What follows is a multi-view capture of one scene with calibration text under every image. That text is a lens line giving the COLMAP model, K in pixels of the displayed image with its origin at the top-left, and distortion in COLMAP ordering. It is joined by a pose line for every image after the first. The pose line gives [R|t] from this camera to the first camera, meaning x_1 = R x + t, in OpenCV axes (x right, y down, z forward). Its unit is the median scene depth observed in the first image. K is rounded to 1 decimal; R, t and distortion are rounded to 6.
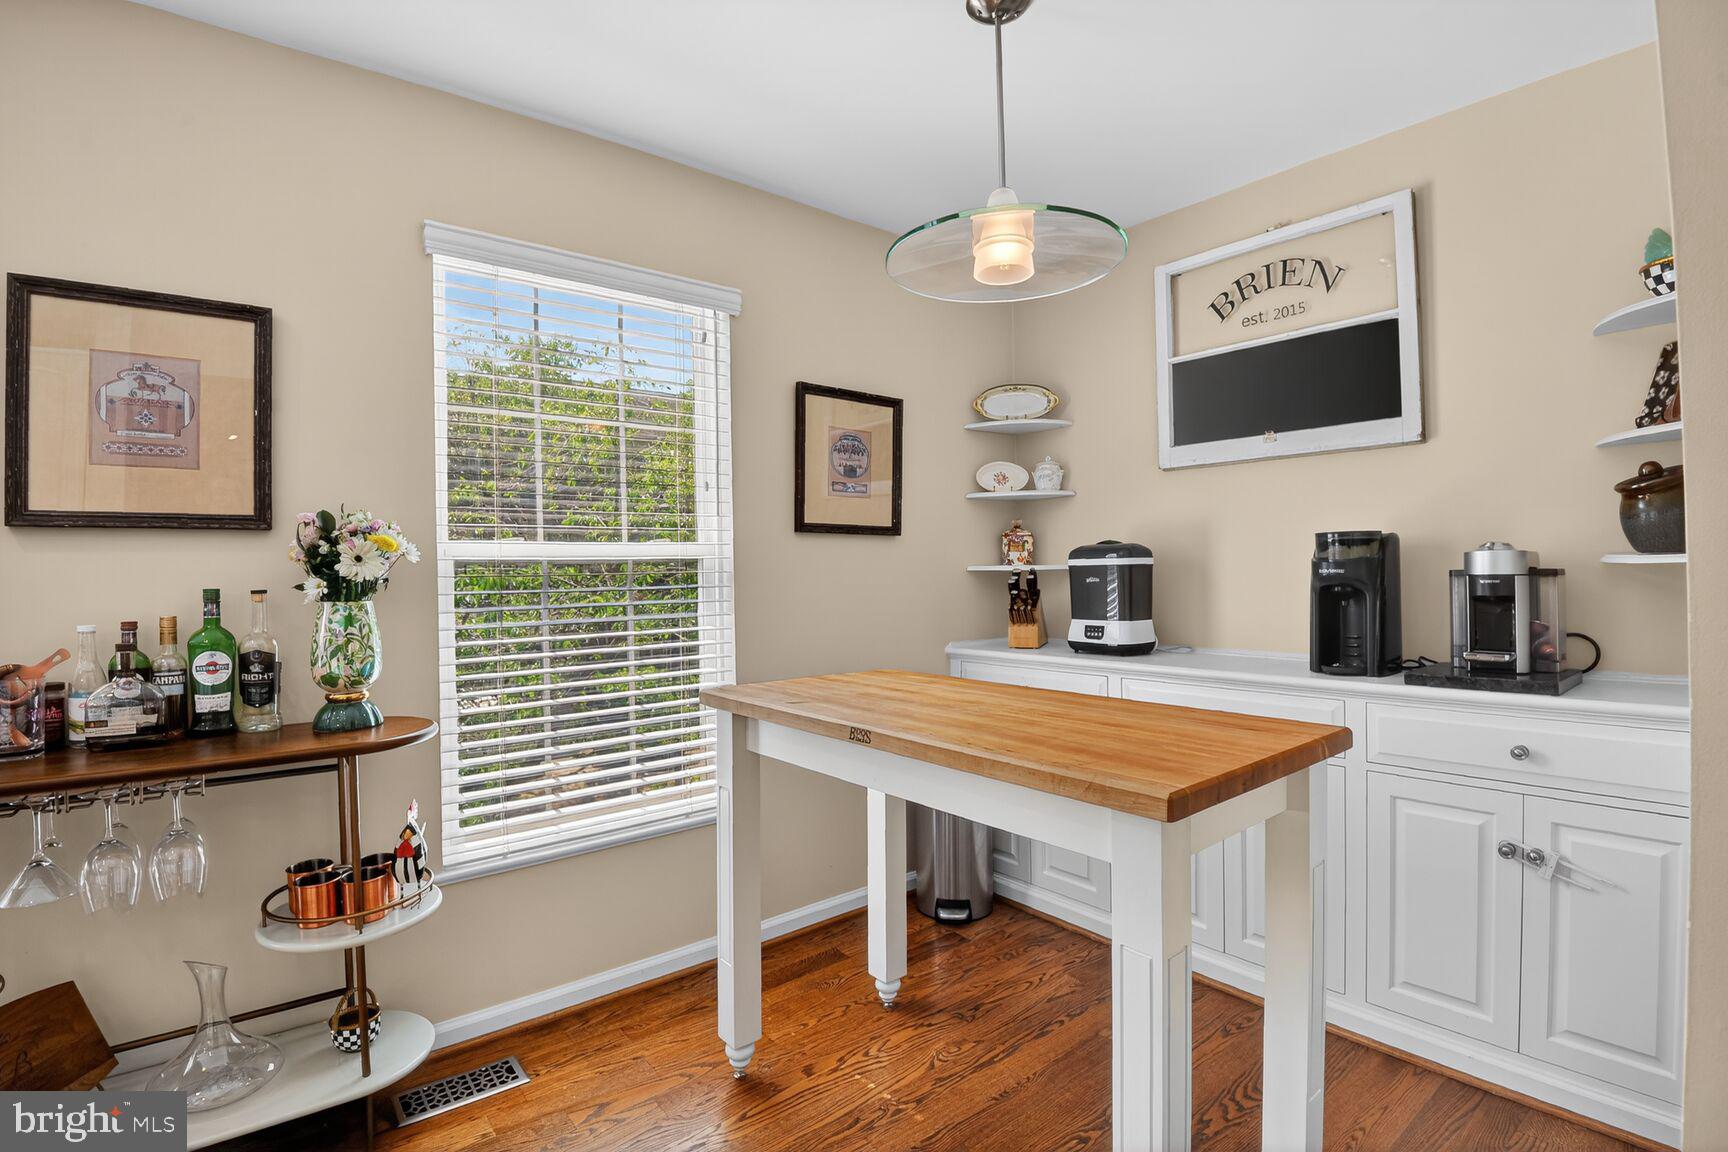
lens RADIAL K [[807.8, 0, 862.2], [0, 807.8, 556.5], [0, 0, 1]] dist [-0.026408, -0.012254]
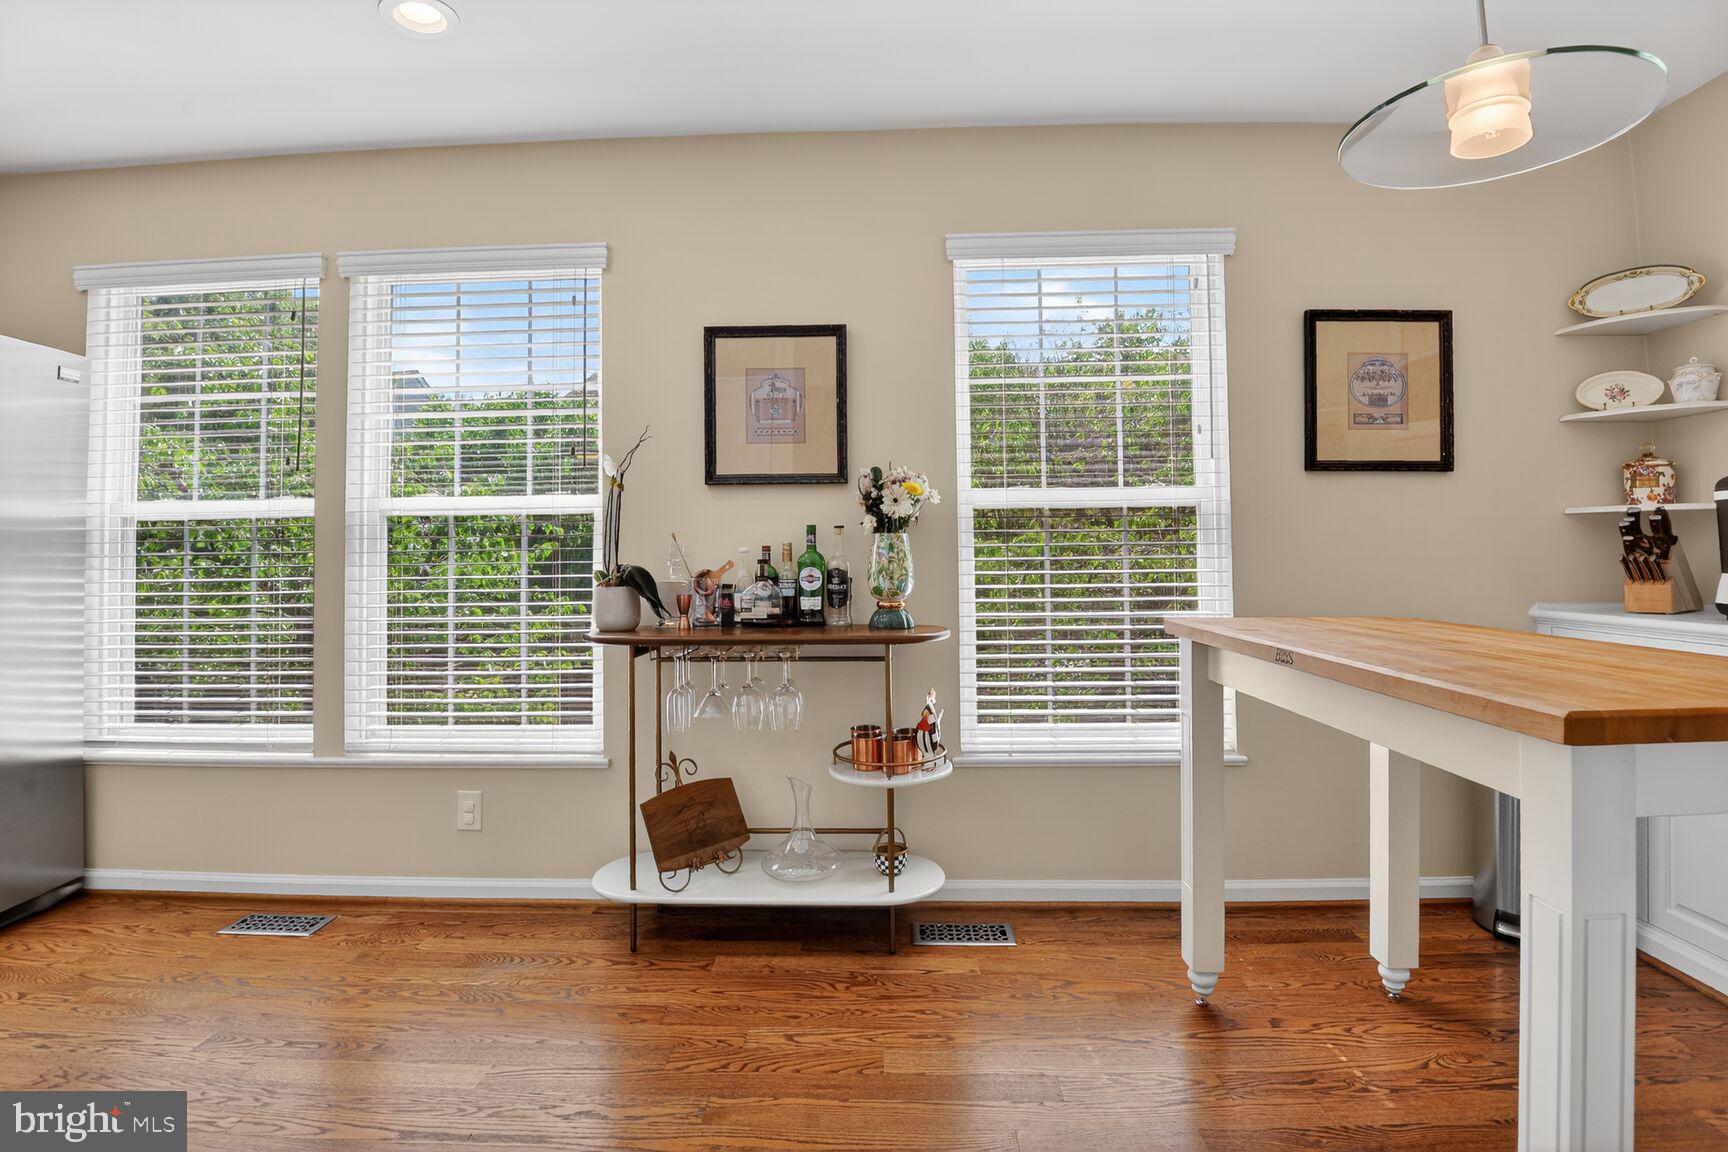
lens RADIAL K [[837.9, 0, 873.2], [0, 837.9, 527.7], [0, 0, 1]] dist [0.005381, -0.041147]
pose [[0.757318, -0.015965, -0.652851, 0.243023], [0.006705, 0.999839, -0.016672, 0.068371], [0.653012, 0.008248, 0.757303, -0.079837]]
